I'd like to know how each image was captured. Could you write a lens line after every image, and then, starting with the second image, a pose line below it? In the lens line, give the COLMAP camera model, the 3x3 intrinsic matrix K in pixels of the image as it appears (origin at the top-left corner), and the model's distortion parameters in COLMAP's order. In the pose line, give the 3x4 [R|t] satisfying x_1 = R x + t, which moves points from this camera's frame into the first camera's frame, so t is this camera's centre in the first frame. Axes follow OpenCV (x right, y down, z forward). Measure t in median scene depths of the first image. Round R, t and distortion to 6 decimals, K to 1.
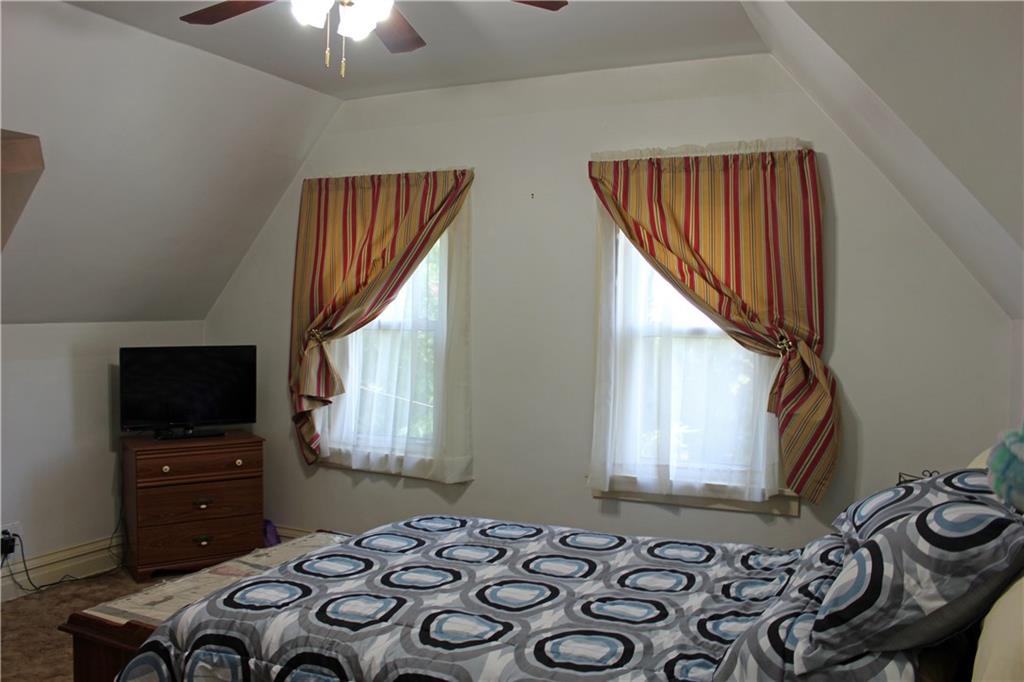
lens RADIAL K [[864.3, 0, 512.0], [0, 864.3, 341.0], [0, 0, 1]] dist [-0.171500, 0.165432]
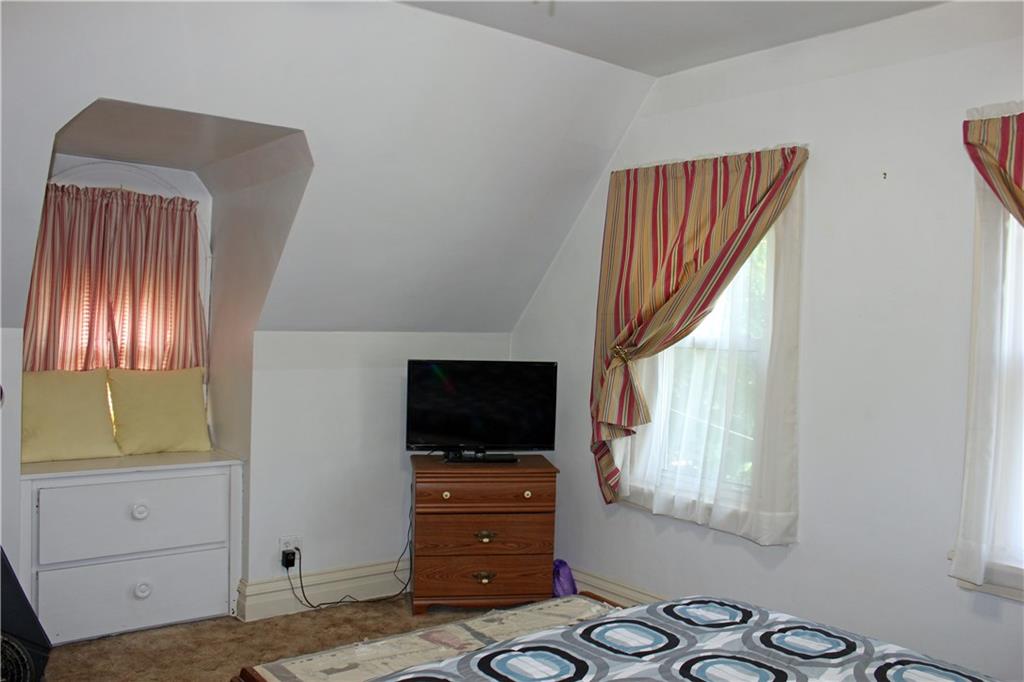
lens RADIAL K [[864.3, 0, 512.0], [0, 864.3, 341.0], [0, 0, 1]] dist [-0.171500, 0.165432]
pose [[0.901599, 0.023435, -0.431938, 0.046377], [-0.033252, 0.999332, -0.015188, -0.001831], [0.431293, 0.028056, 0.901775, 0.187711]]
